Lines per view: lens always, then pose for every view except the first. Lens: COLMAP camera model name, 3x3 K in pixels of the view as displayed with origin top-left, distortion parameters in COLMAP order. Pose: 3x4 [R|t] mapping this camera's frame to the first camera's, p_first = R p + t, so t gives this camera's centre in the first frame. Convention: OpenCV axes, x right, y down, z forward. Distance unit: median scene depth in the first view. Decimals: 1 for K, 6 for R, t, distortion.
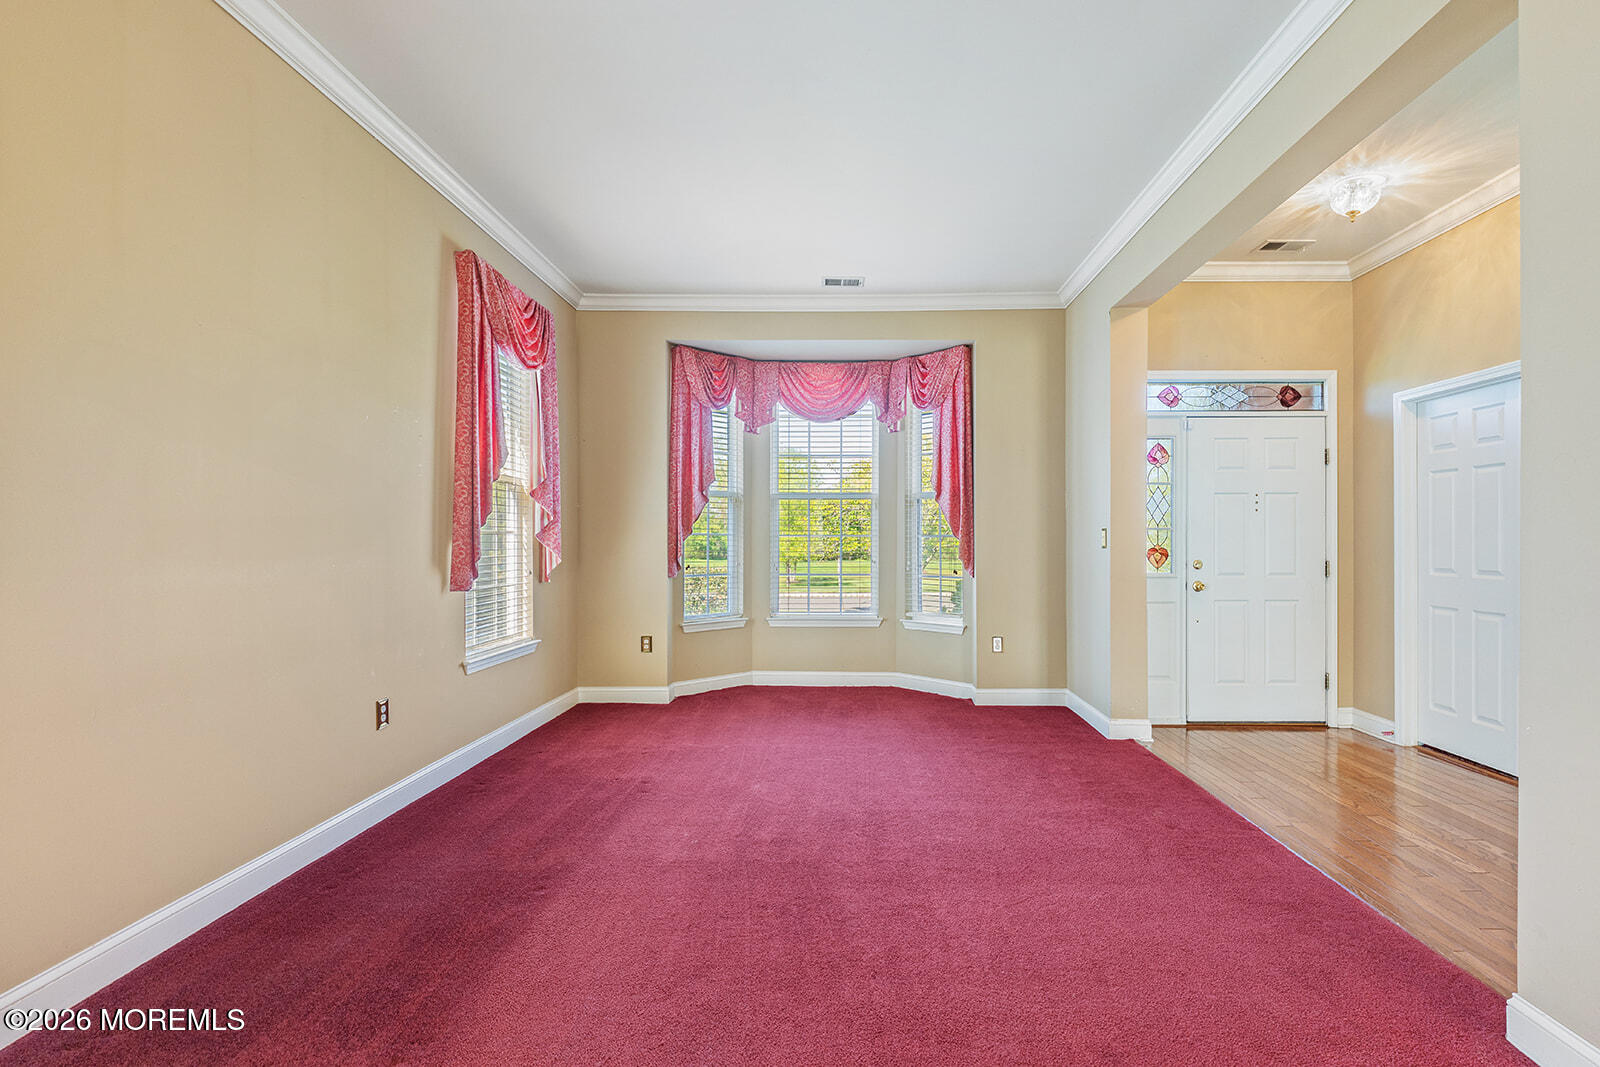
lens RADIAL K [[775.9, 0, 804.0], [0, 775.9, 545.8], [0, 0, 1]] dist [0.005000, -0.000184]
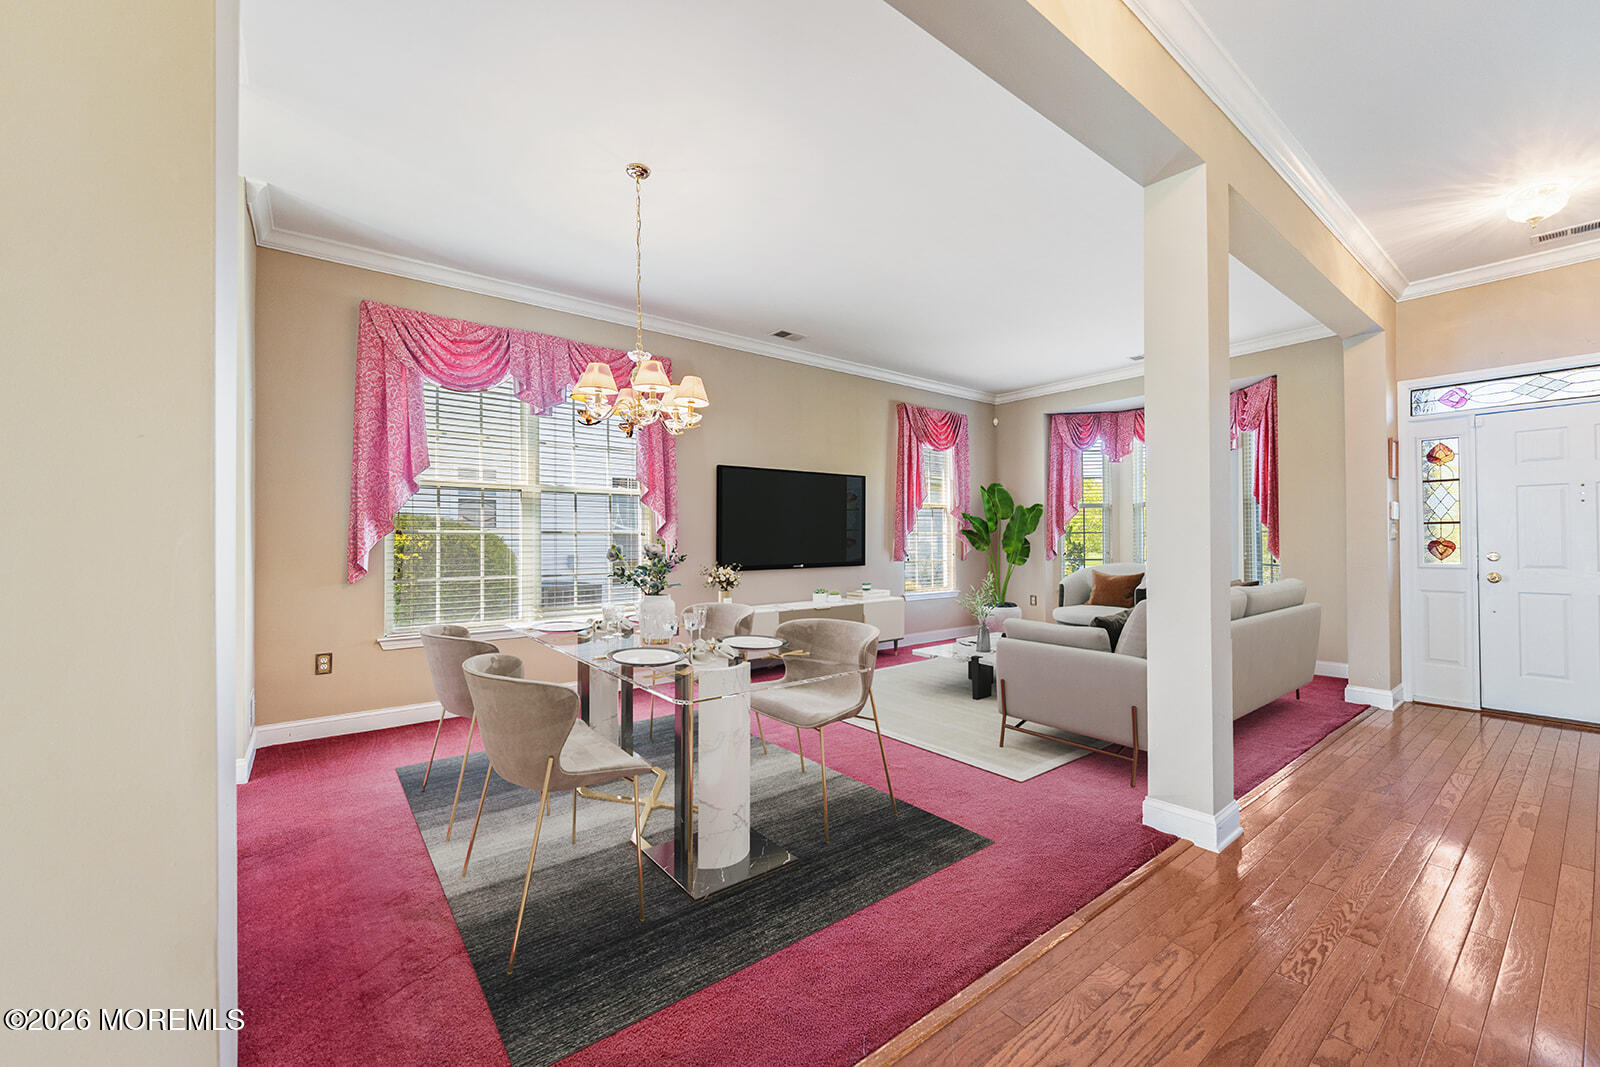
lens RADIAL K [[632.1, 0, 801.1], [0, 632.1, 536.3], [0, 0, 1]] dist [0.000122, -0.000034]
pose [[0.621398, -0.008123, -0.783453, 0.534693], [0.002071, 0.999960, -0.008725, 0.002489], [0.783493, 0.003800, 0.621389, -0.212784]]
